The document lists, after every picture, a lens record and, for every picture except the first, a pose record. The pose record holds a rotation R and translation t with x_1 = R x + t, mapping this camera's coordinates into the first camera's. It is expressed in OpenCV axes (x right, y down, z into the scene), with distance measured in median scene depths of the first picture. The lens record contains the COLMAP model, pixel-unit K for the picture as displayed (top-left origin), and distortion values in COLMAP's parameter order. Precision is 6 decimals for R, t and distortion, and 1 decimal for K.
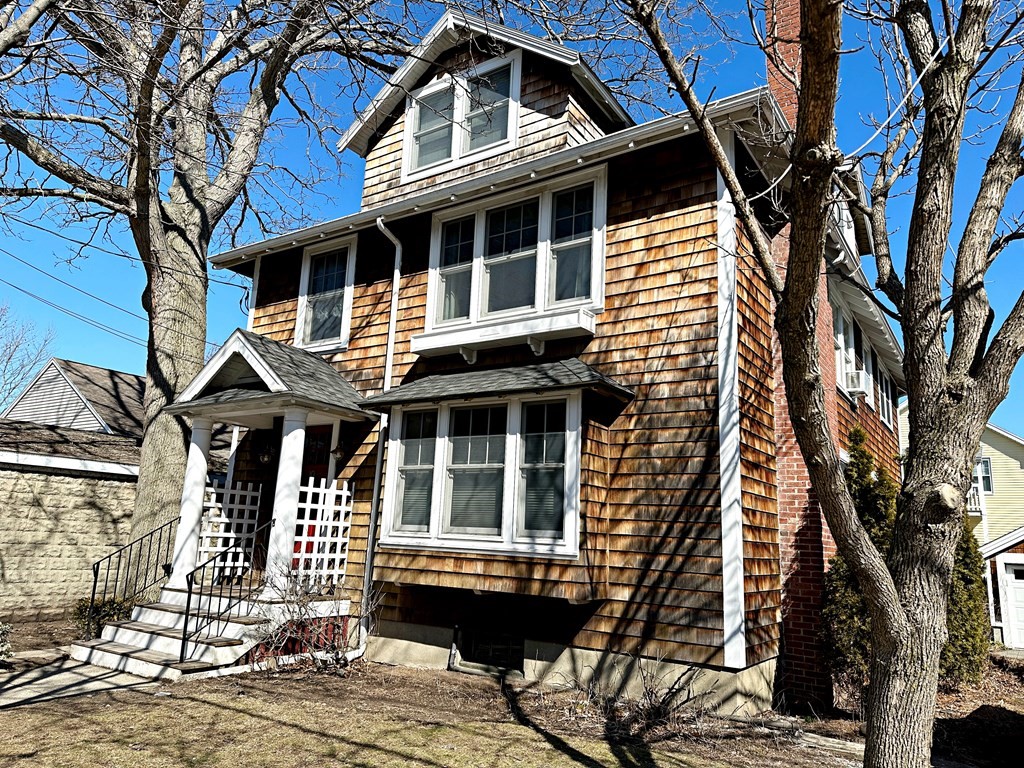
lens RADIAL K [[710.9, 0, 494.5], [0, 710.9, 385.6], [0, 0, 1]] dist [0.070093, -0.002687]
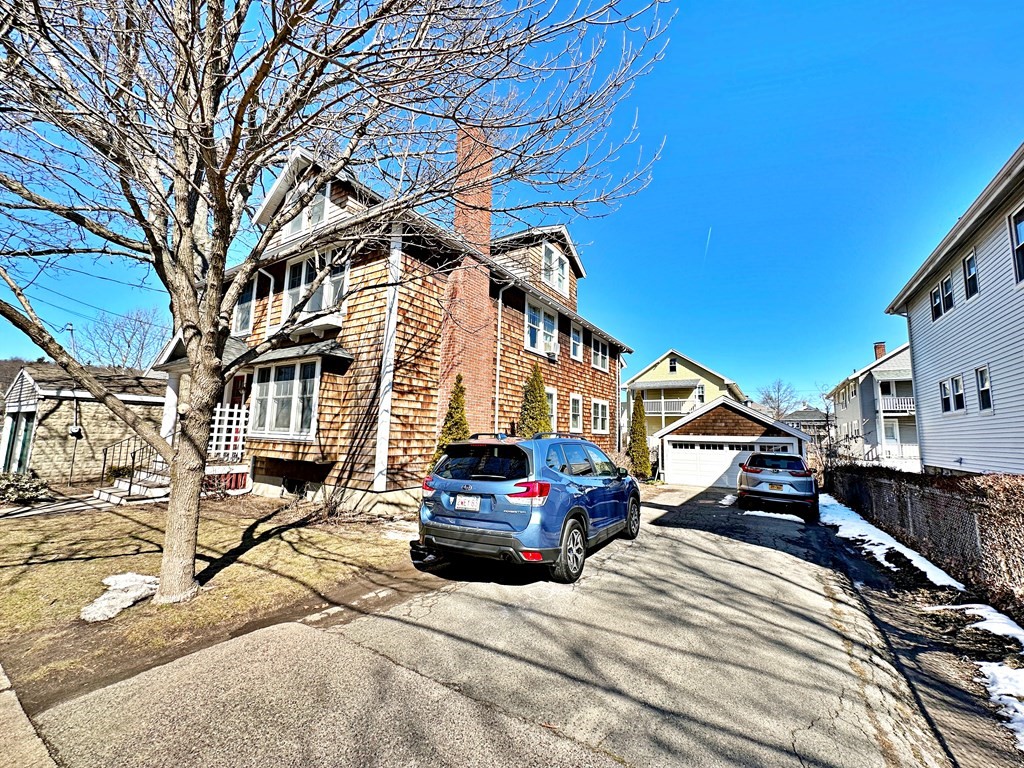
lens RADIAL K [[407.6, 0, 509.1], [0, 407.6, 384.5], [0, 0, 1]] dist [0.000326, 0.000283]
pose [[0.999072, -0.019157, 0.038568, 0.558848], [0.015550, 0.995662, 0.091739, -0.011896], [-0.040158, -0.091054, 0.995036, -0.128956]]
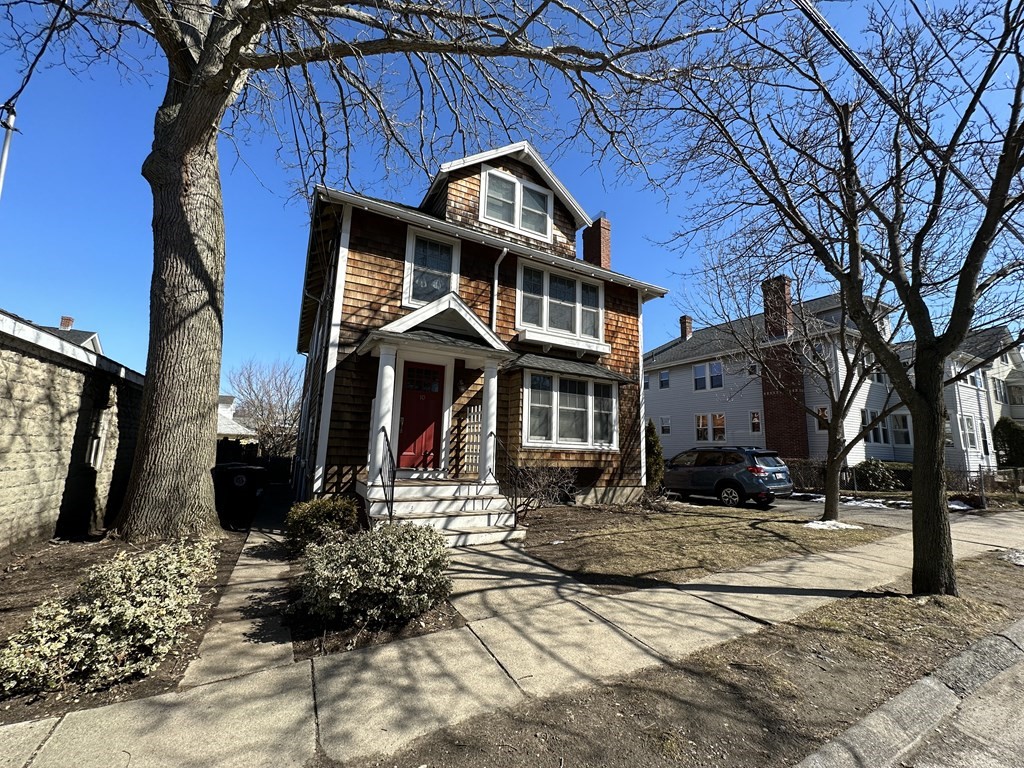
lens RADIAL K [[407.6, 0, 509.1], [0, 407.6, 384.5], [0, 0, 1]] dist [0.000326, 0.000283]
pose [[0.448082, 0.101777, 0.888180, -1.192301], [-0.200809, 0.979569, -0.010942, 0.097161], [-0.871148, -0.173451, 0.459365, 0.650407]]
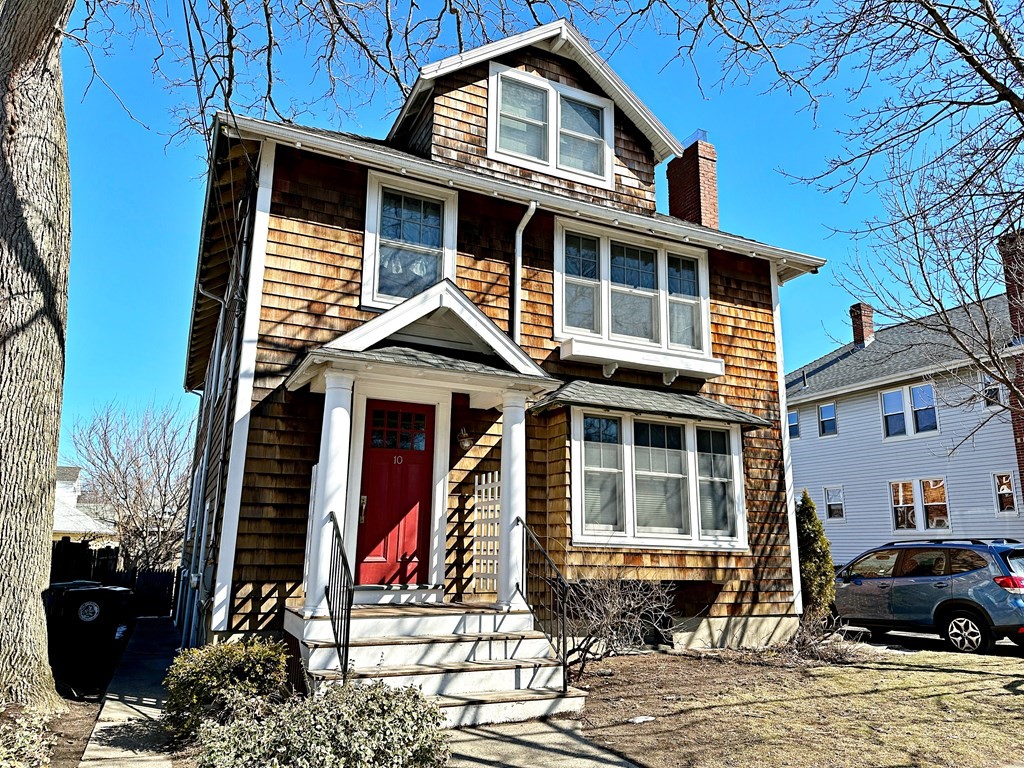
lens RADIAL K [[710.9, 0, 494.5], [0, 710.9, 385.6], [0, 0, 1]] dist [0.070093, -0.002687]
pose [[0.514255, 0.149875, 0.844441, -1.205807], [-0.177531, 0.981889, -0.066155, 0.098588], [-0.839062, -0.115894, 0.531548, 0.641624]]
